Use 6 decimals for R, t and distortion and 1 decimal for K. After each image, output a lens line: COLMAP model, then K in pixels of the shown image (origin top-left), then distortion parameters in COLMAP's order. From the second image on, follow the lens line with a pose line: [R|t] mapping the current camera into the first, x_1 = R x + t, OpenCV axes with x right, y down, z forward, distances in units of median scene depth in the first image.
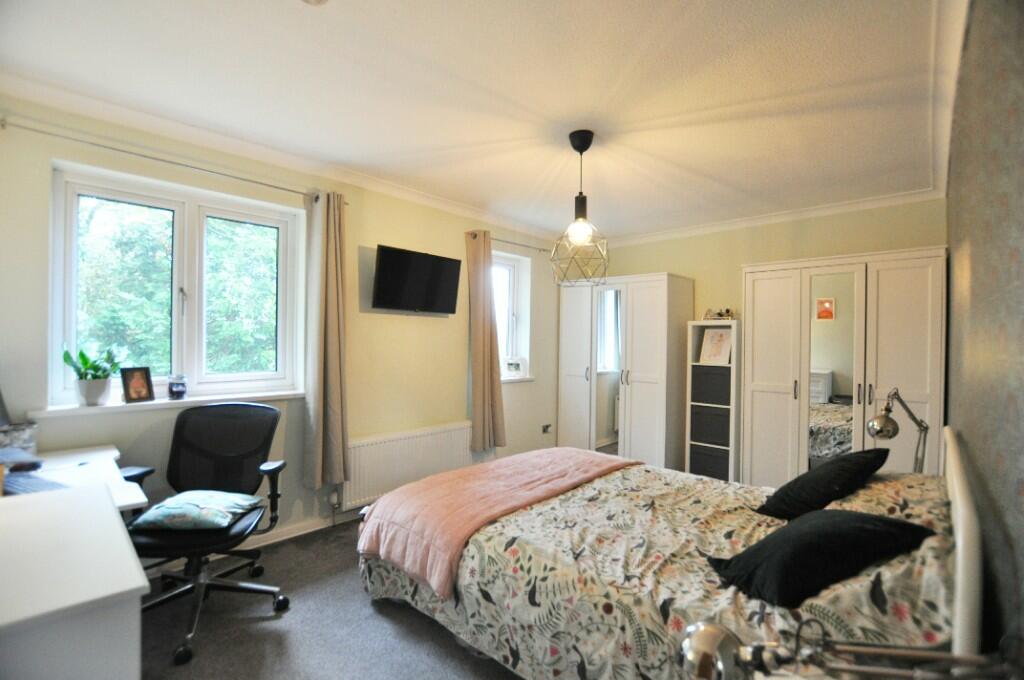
lens RADIAL K [[456.0, 0, 511.2], [0, 456.0, 342.1], [0, 0, 1]] dist [-0.027369, -0.000388]
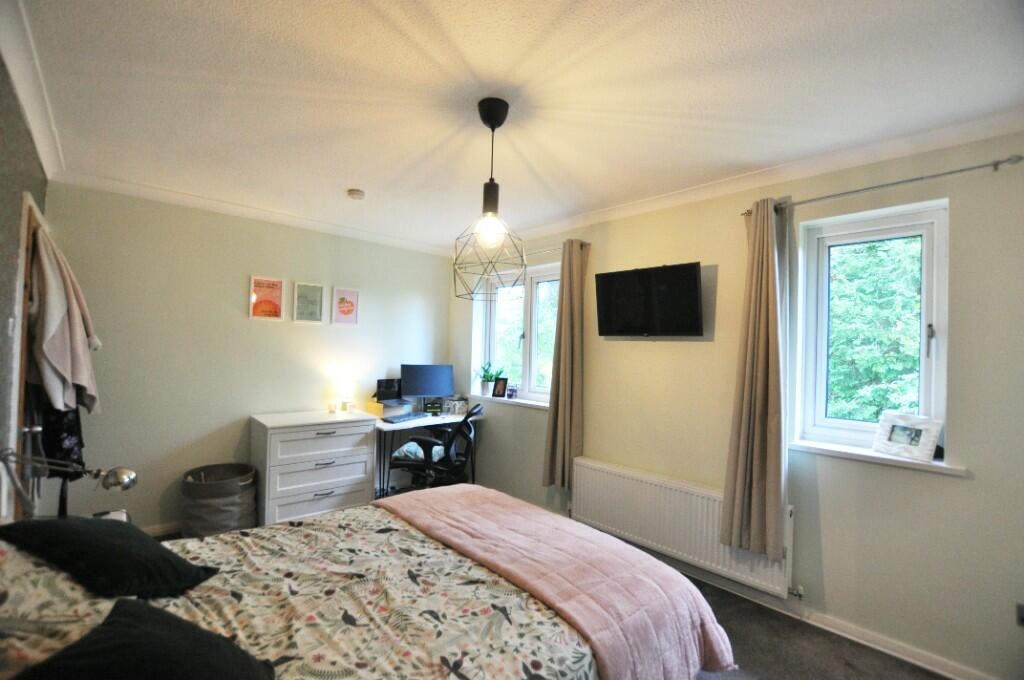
lens RADIAL K [[456.0, 0, 512.5], [0, 456.0, 340.2], [0, 0, 1]] dist [-0.027369, -0.000388]
pose [[-0.091381, -0.038789, -0.995060, 0.977869], [-0.033935, 0.998782, -0.035818, -0.029816], [0.995238, 0.030494, -0.092586, 1.196384]]
